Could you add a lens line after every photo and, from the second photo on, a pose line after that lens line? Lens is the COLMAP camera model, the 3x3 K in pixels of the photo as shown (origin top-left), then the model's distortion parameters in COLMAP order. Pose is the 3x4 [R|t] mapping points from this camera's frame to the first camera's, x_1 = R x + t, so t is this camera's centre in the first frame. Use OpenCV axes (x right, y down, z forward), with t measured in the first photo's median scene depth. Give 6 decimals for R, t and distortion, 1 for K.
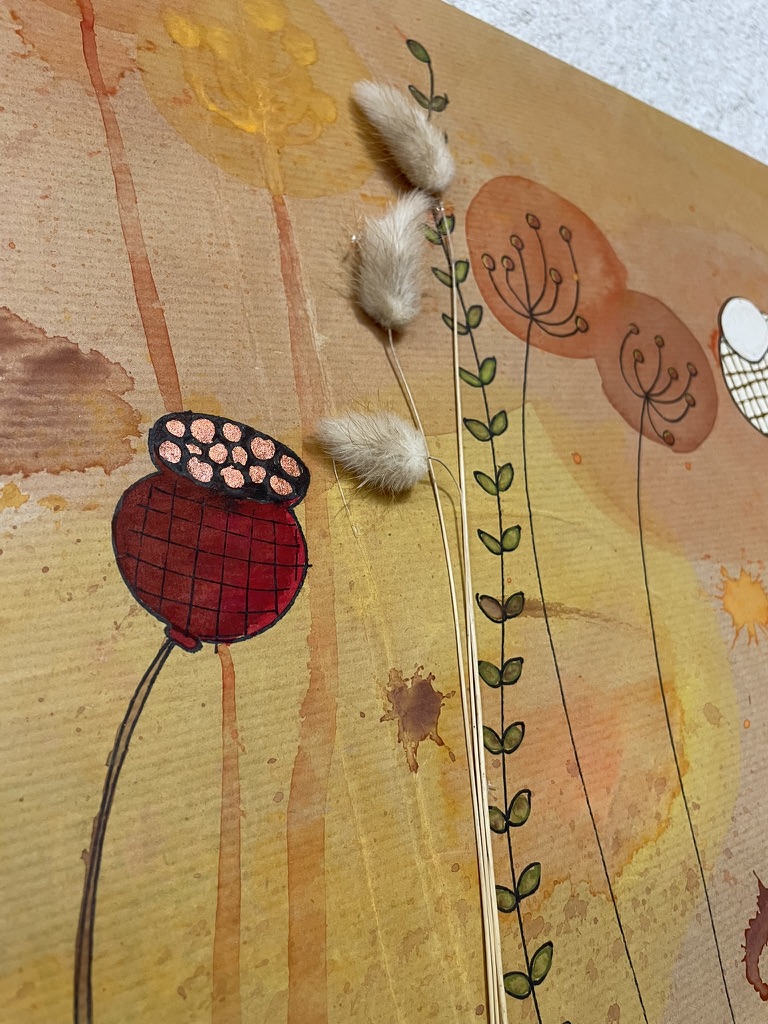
lens RADIAL K [[770.3, 0, 384.0], [0, 770.3, 512.0], [0, 0, 1]] dist [0.056115, -0.101400]
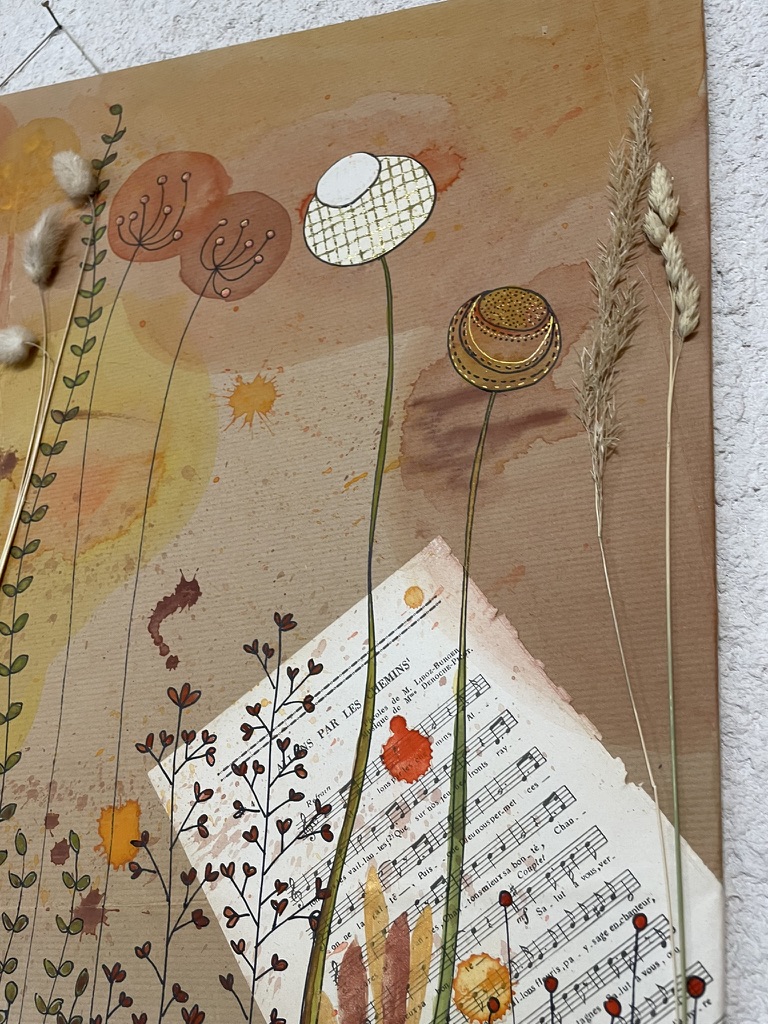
lens RADIAL K [[770.3, 0, 384.0], [0, 770.3, 512.0], [0, 0, 1]] dist [0.056115, -0.101400]
pose [[0.662032, -0.071853, -0.746023, 1.839182], [0.079677, 0.996500, -0.025271, 0.419066], [0.745228, -0.042710, 0.665440, 0.303666]]
